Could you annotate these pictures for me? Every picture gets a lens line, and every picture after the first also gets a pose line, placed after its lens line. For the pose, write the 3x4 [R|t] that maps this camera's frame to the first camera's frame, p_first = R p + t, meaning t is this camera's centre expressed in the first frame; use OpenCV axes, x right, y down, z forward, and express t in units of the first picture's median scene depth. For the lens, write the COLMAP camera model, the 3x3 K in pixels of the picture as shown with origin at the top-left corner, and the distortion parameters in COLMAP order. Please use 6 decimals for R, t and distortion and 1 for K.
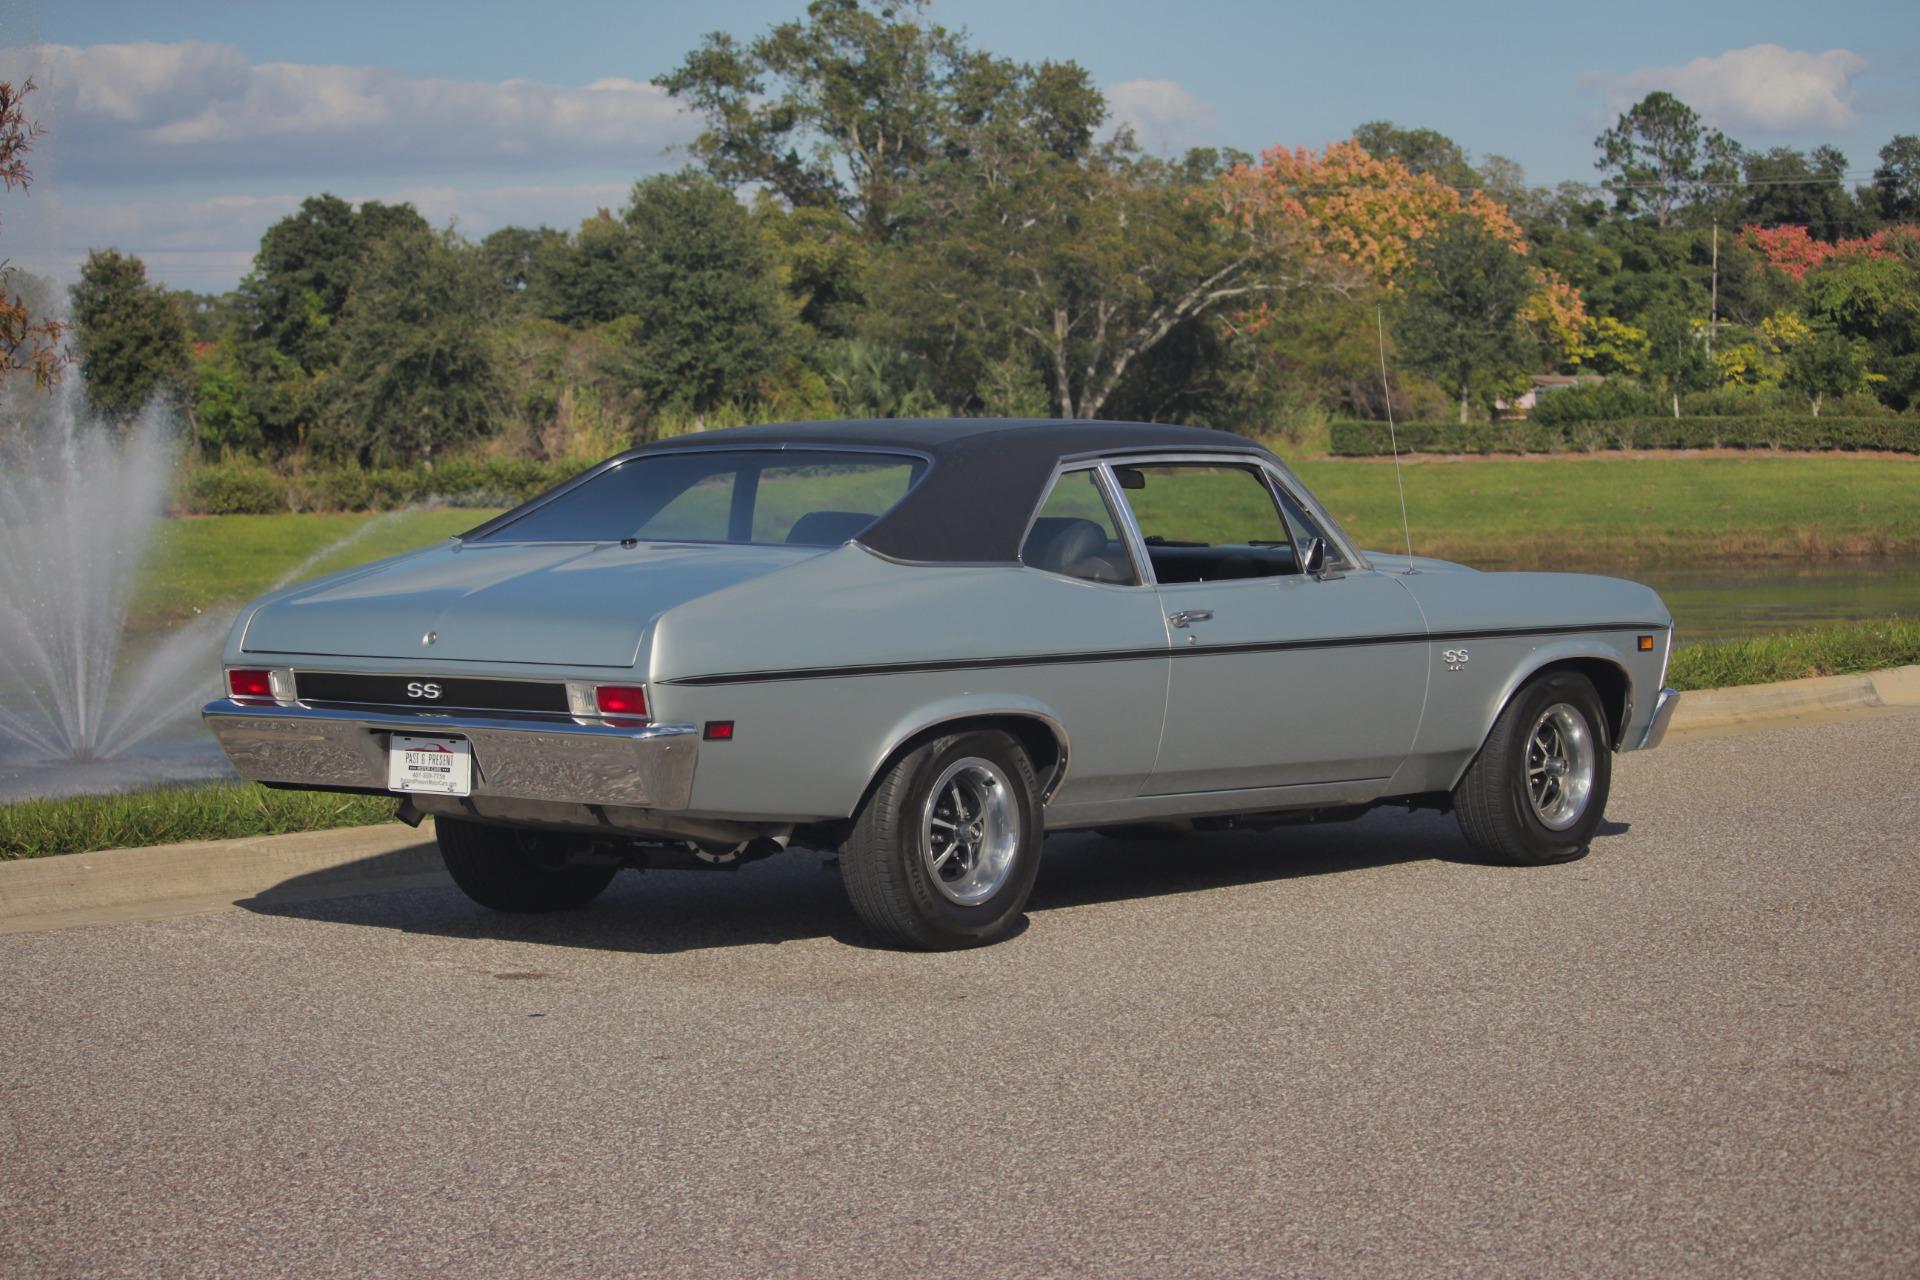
lens RADIAL K [[5013.3, 0, 960.0], [0, 5013.3, 640.0], [0, 0, 1]] dist [-0.398026, 0.278582]
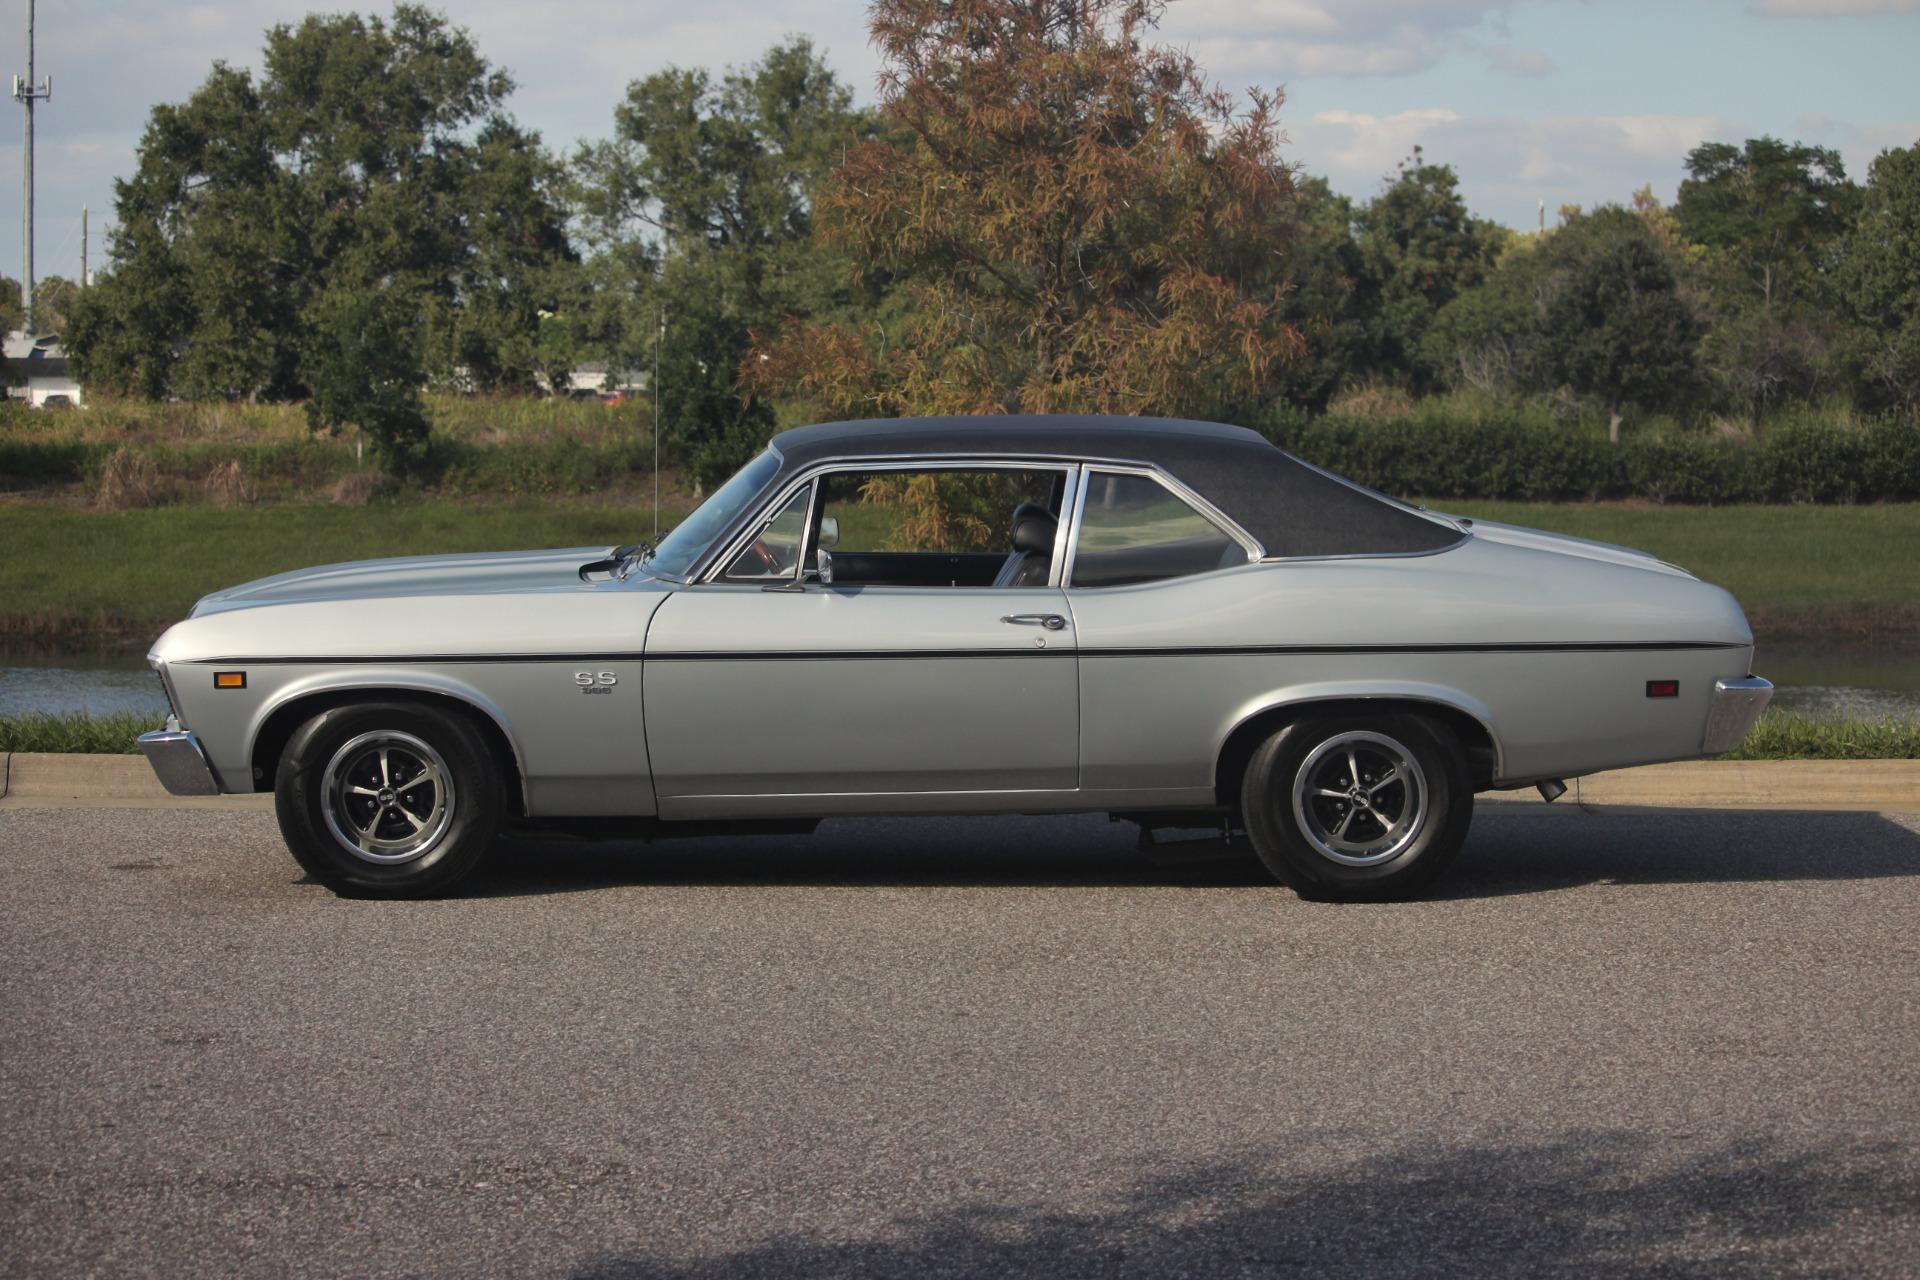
lens RADIAL K [[5035.4, 0, 954.8], [0, 5035.4, 575.9], [0, 0, 1]] dist [-0.405332, 0.274788]
pose [[0.656362, 0.049502, -0.752821, 0.092333], [-0.047837, 0.998568, 0.023953, -0.004055], [0.752928, 0.020290, 0.657790, 0.034490]]
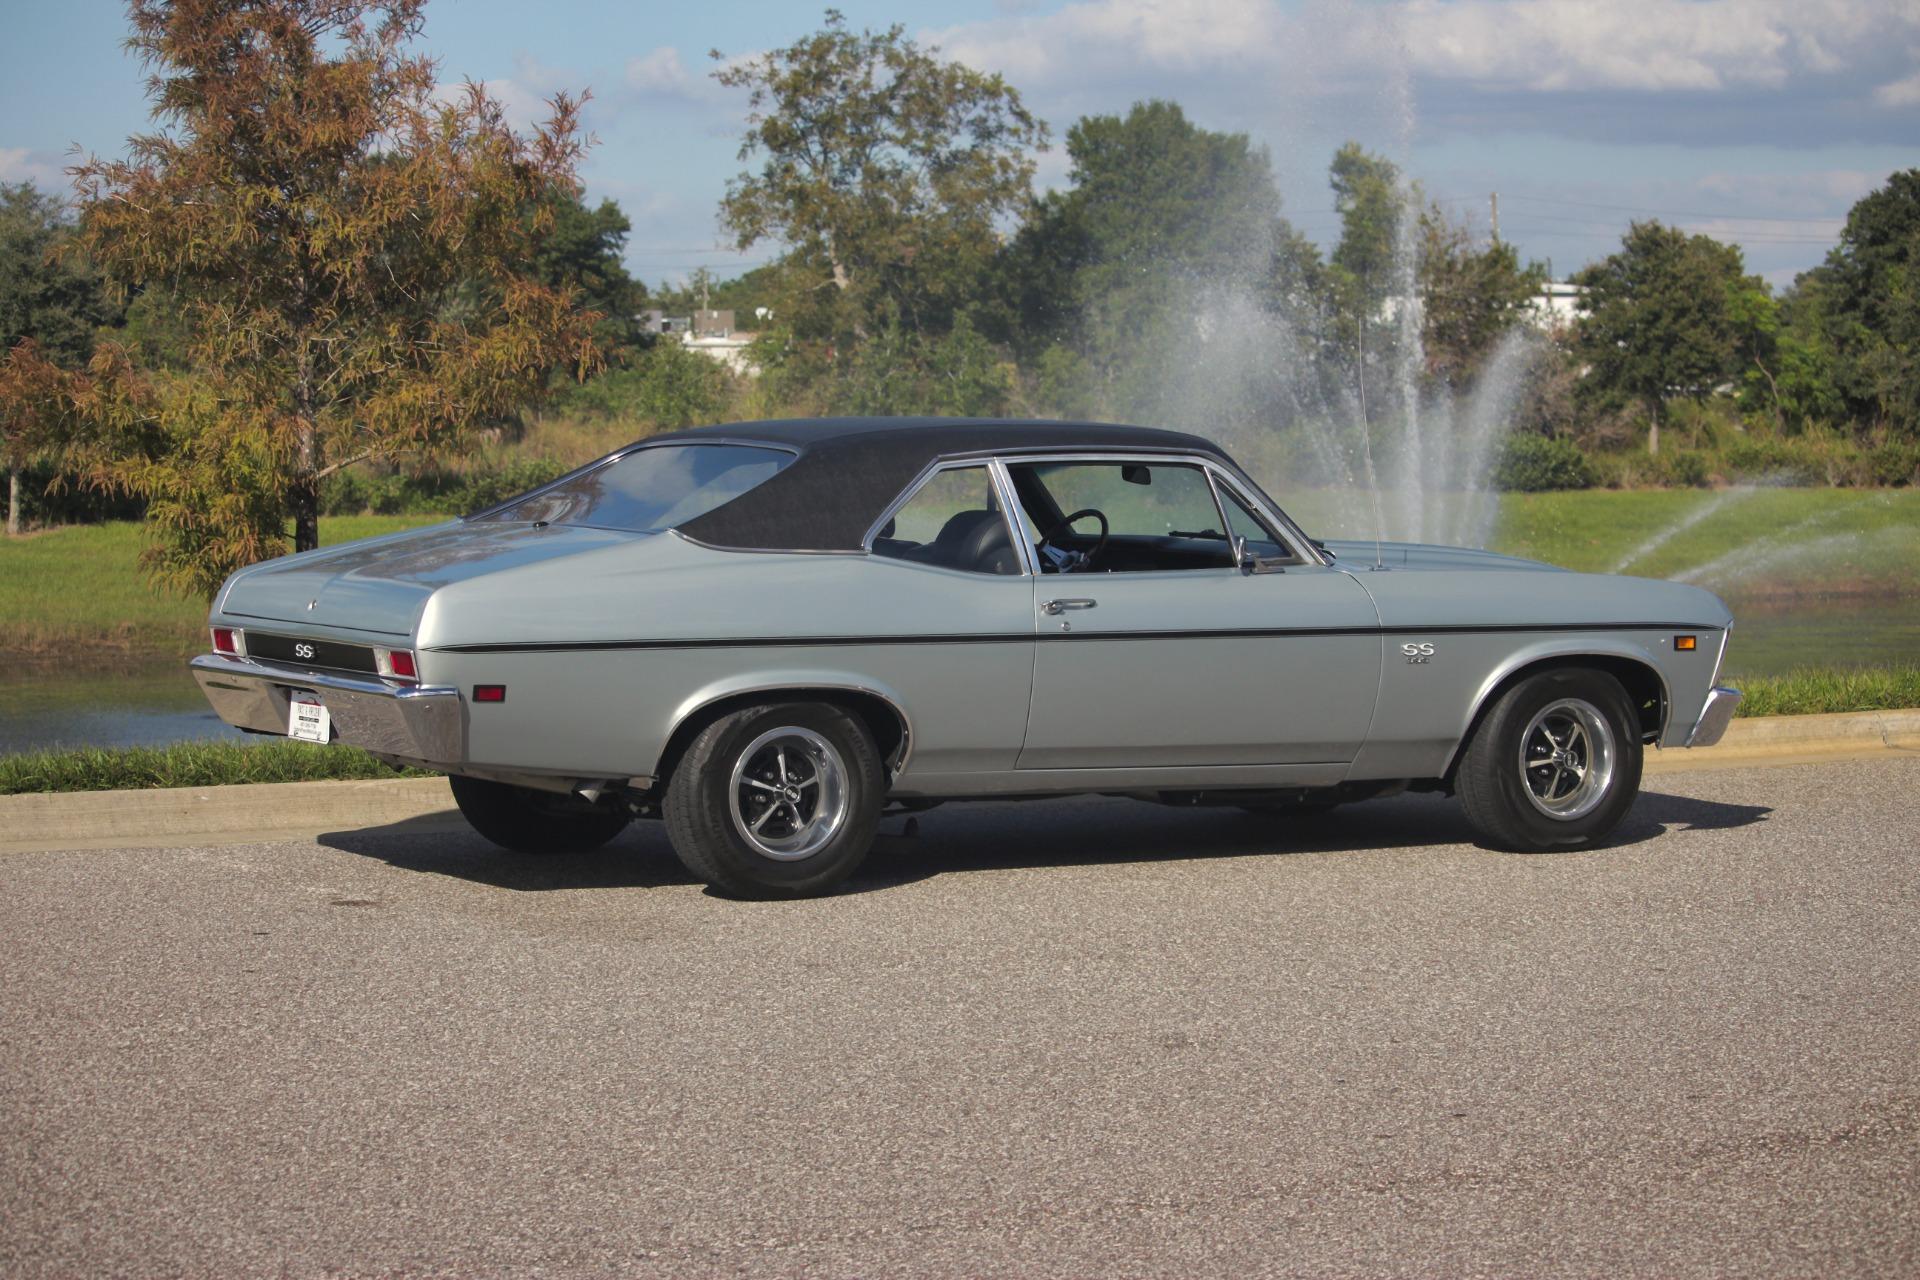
lens RADIAL K [[5013.3, 0, 960.0], [0, 5013.3, 640.0], [0, 0, 1]] dist [-0.398026, 0.278582]
pose [[0.939980, 0.028849, -0.340007, 0.041719], [-0.026642, 0.999583, 0.011158, -0.000904], [0.340187, -0.001430, 0.940357, -0.002469]]
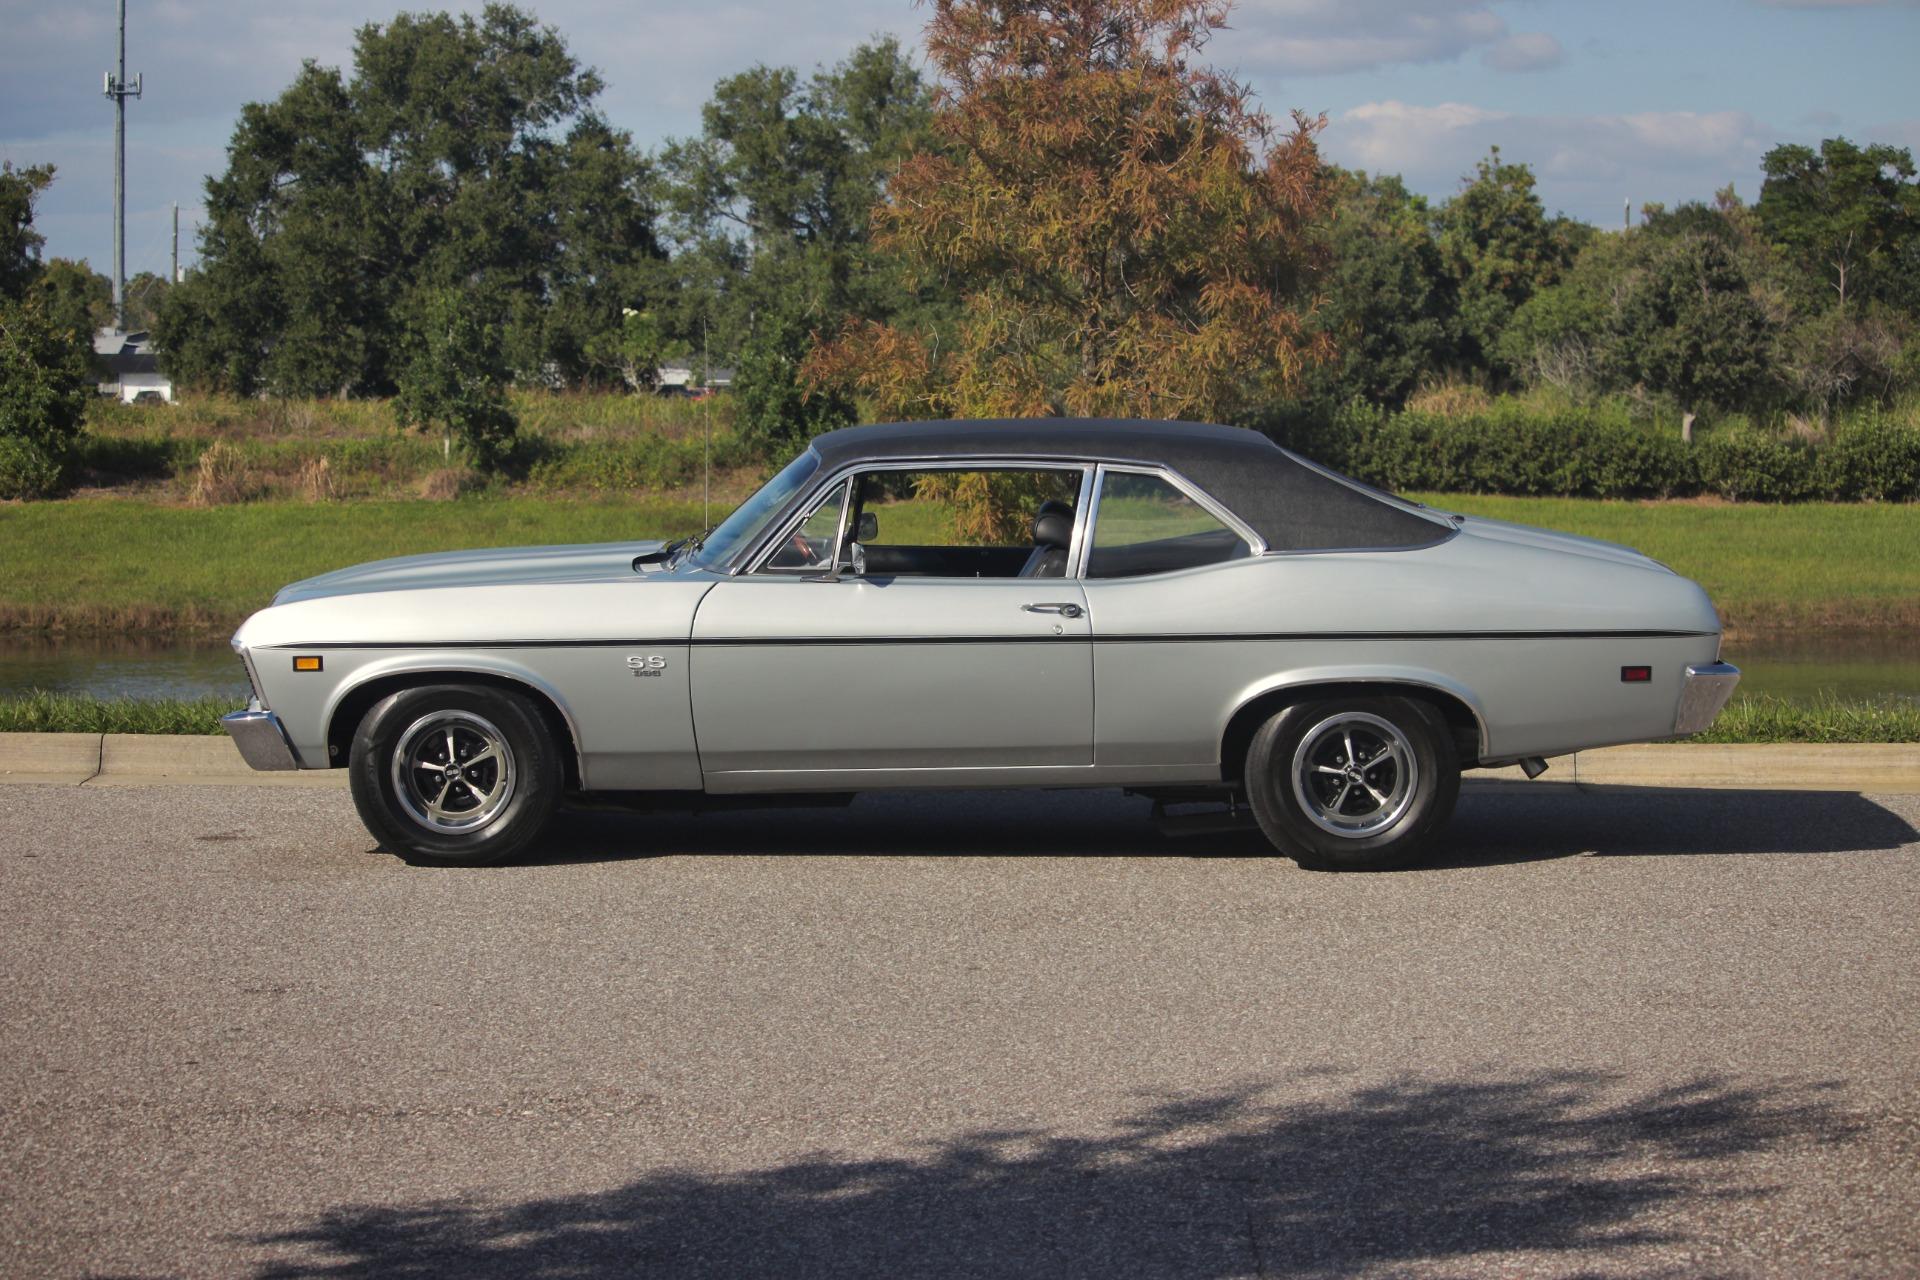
lens RADIAL K [[5013.3, 0, 960.0], [0, 5013.3, 640.0], [0, 0, 1]] dist [-0.398026, 0.278582]
pose [[0.643848, 0.060746, -0.762738, 0.099578], [-0.048682, 0.998076, 0.038395, -0.004234], [0.763603, 0.012411, 0.645566, 0.030171]]
